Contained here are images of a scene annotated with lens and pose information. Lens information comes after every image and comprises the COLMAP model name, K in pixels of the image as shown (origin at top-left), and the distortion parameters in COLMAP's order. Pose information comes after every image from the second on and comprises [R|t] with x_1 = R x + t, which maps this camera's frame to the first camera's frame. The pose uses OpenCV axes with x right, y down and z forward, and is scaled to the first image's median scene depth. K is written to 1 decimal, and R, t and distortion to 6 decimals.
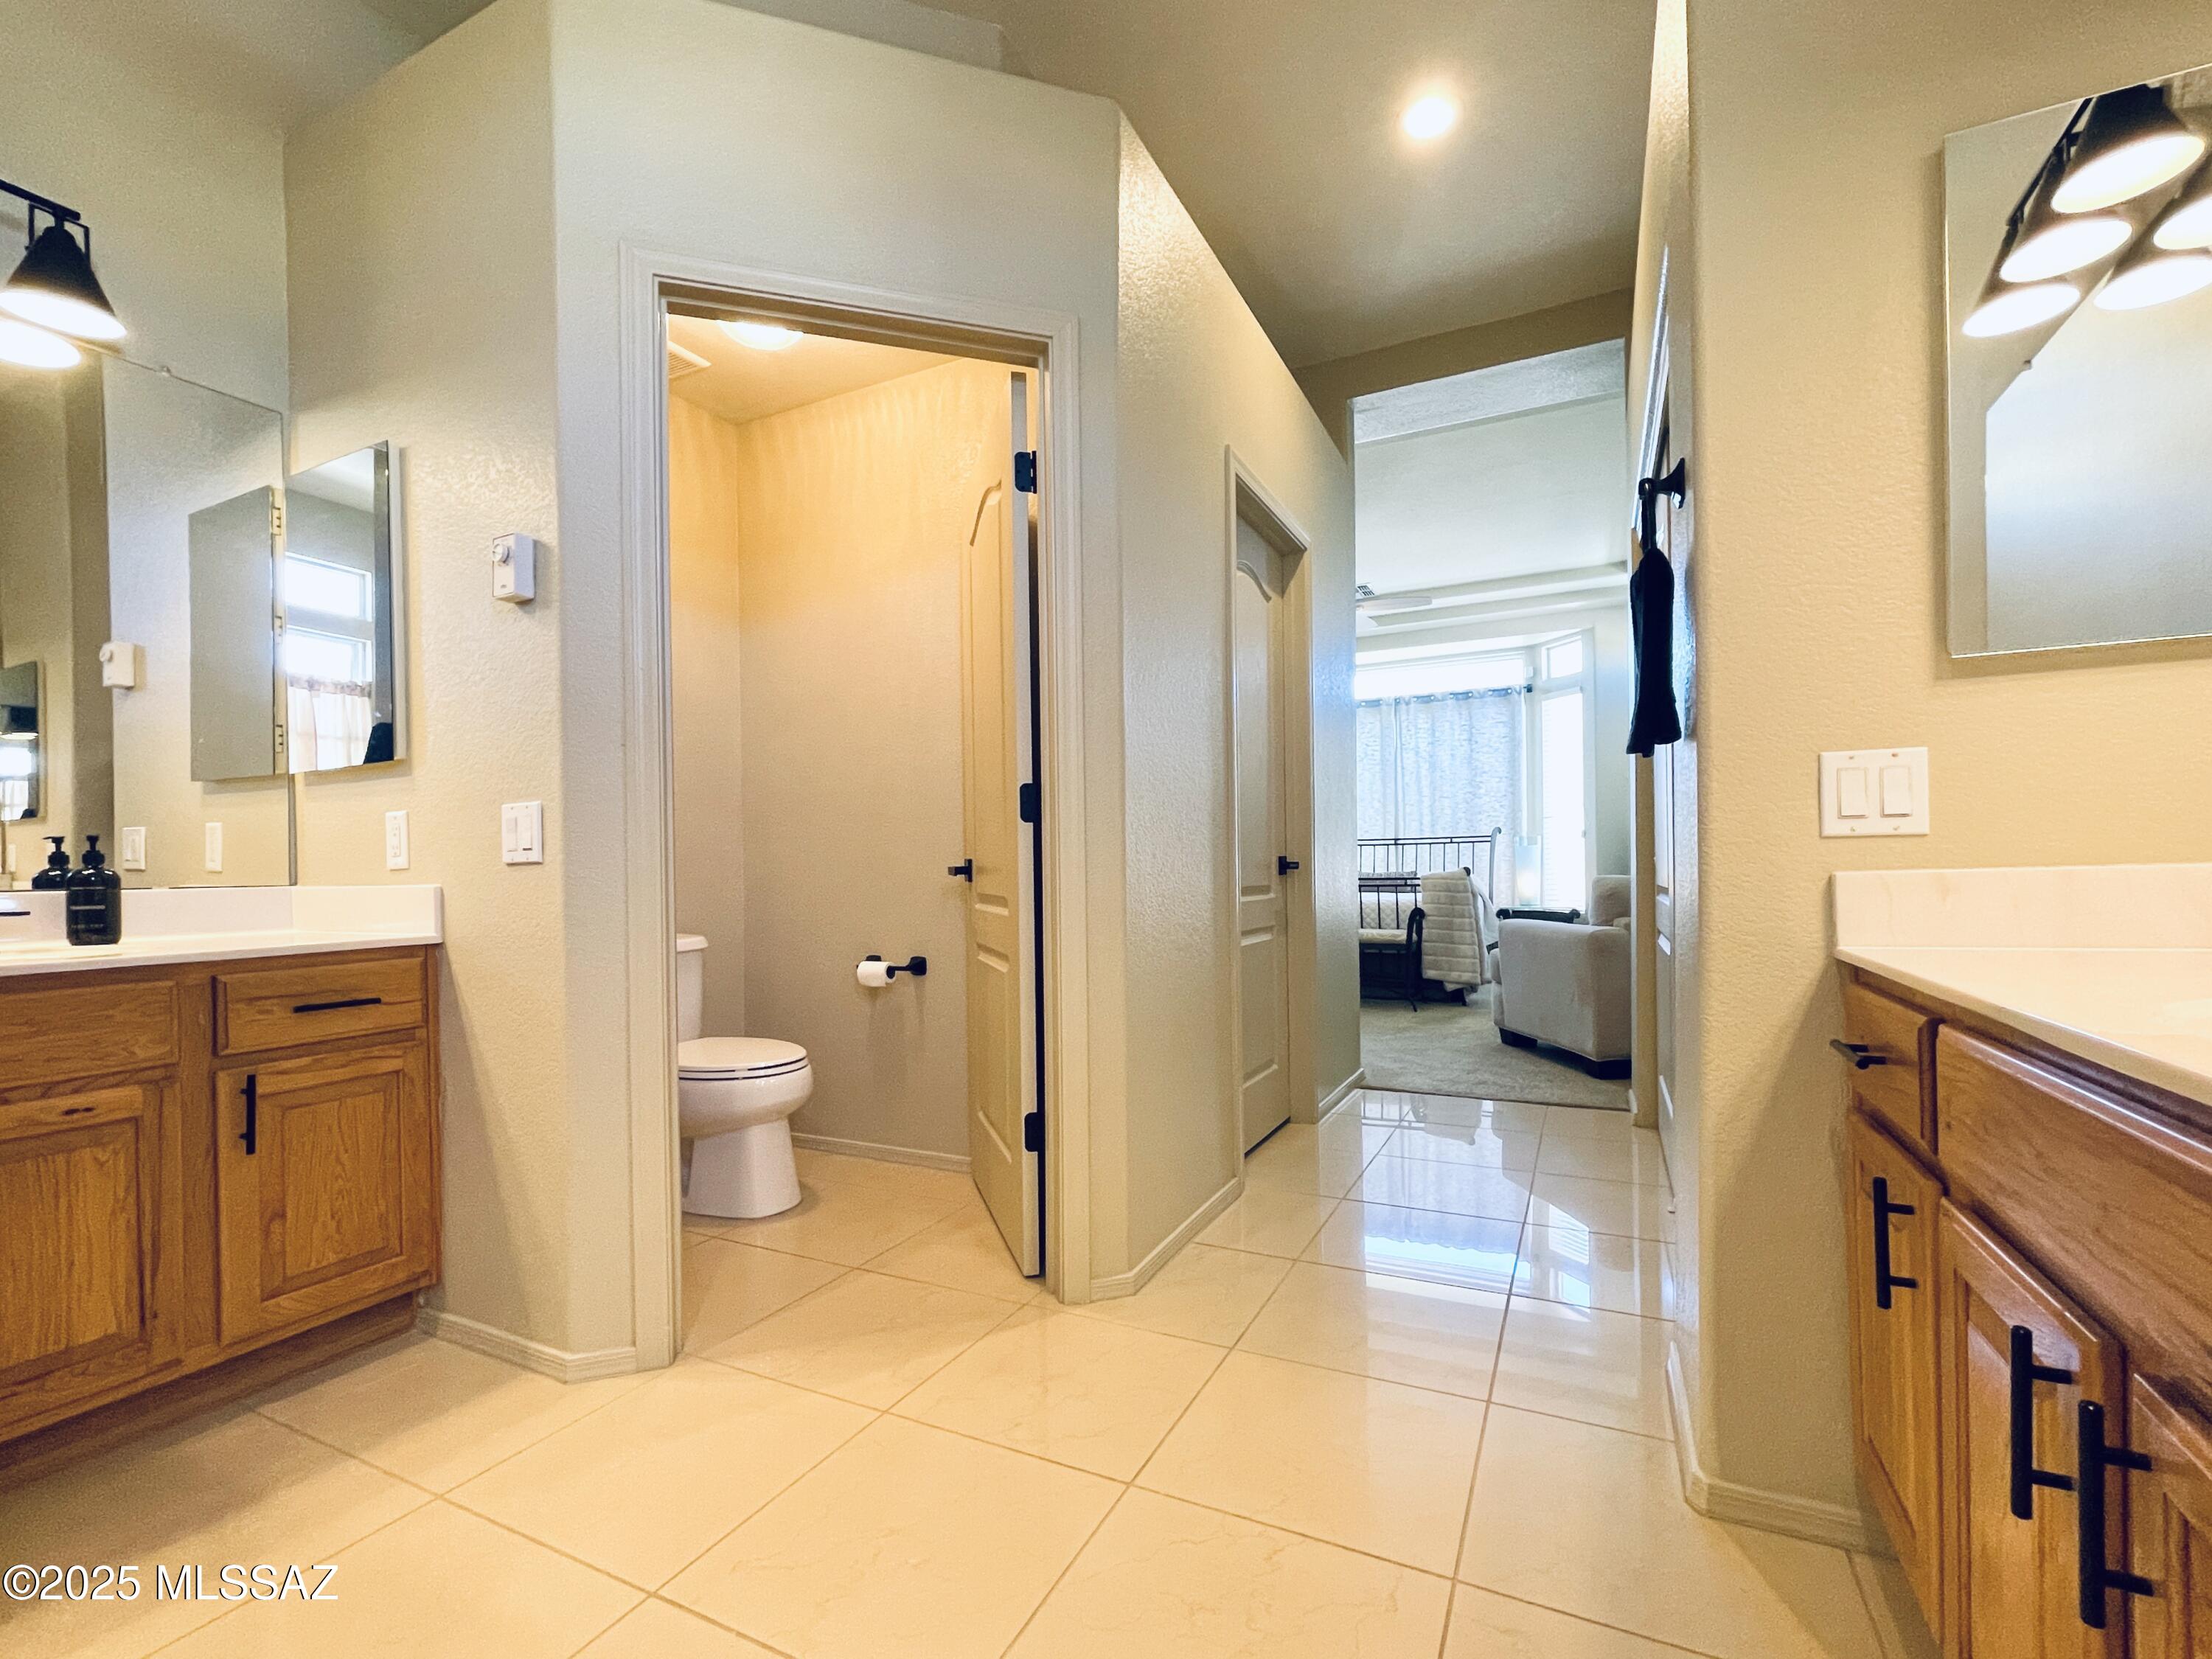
lens RADIAL K [[981.8, 0, 1091.8], [0, 981.8, 884.7], [0, 0, 1]] dist [-0.001571, 0.000588]
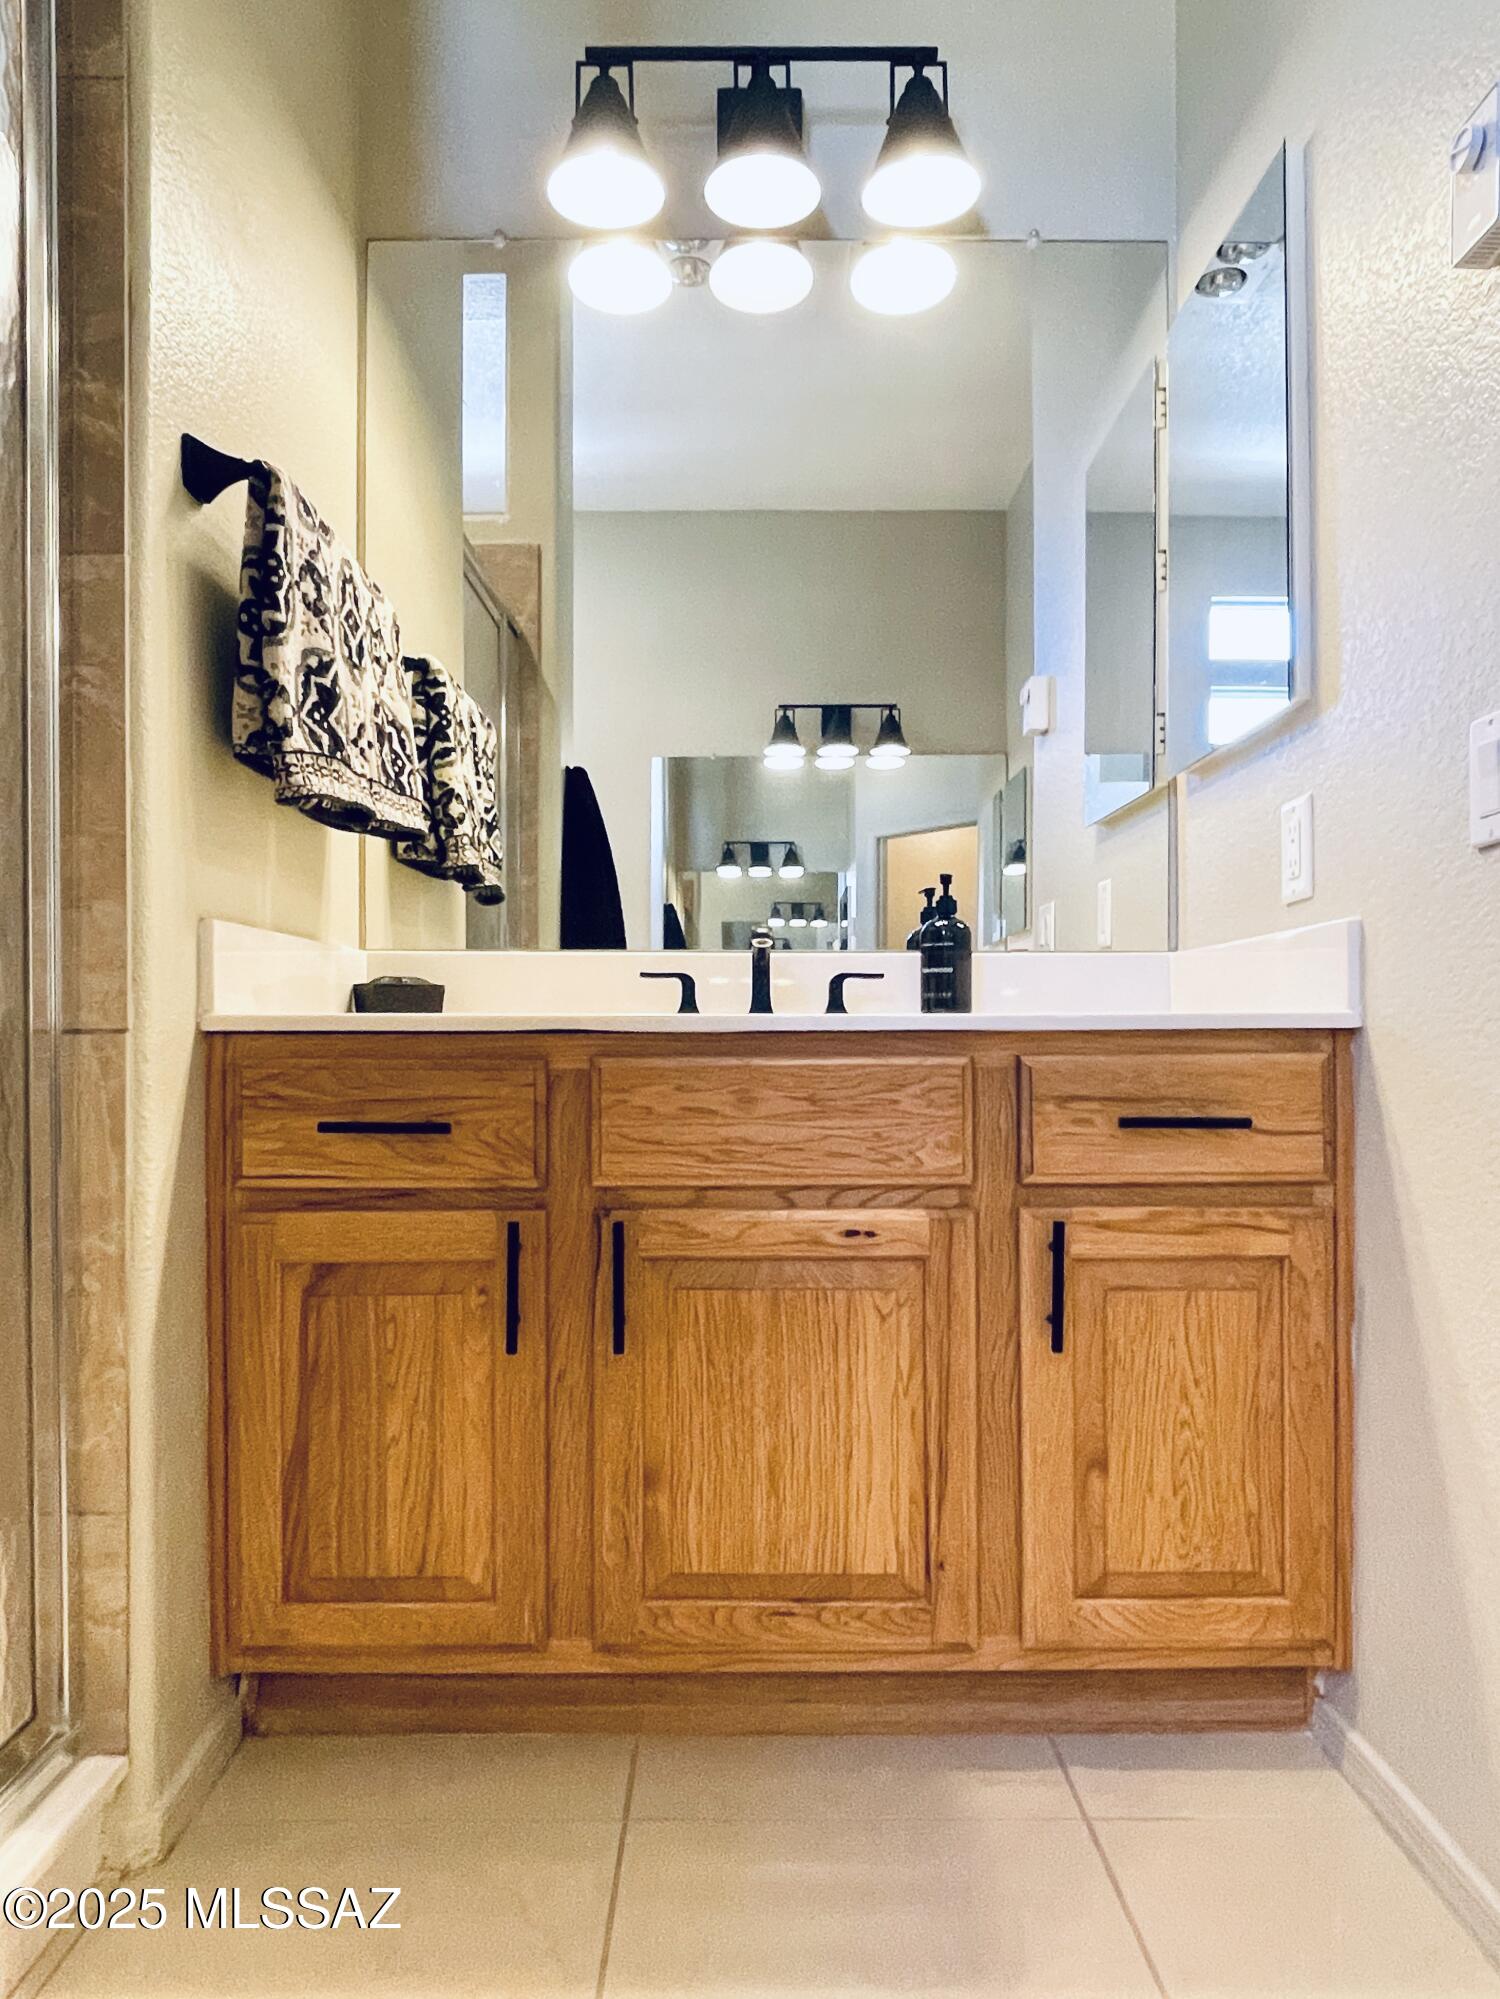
lens RADIAL K [[1271.0, 0, 750.0], [0, 1271.0, 999.5], [0, 0, 1]] dist [0.035556, -0.058131]
pose [[0.469126, -0.003849, -0.883123, -0.234649], [-0.024477, 0.999550, -0.017359, 0.070879], [0.882792, 0.029760, 0.468821, 0.433486]]
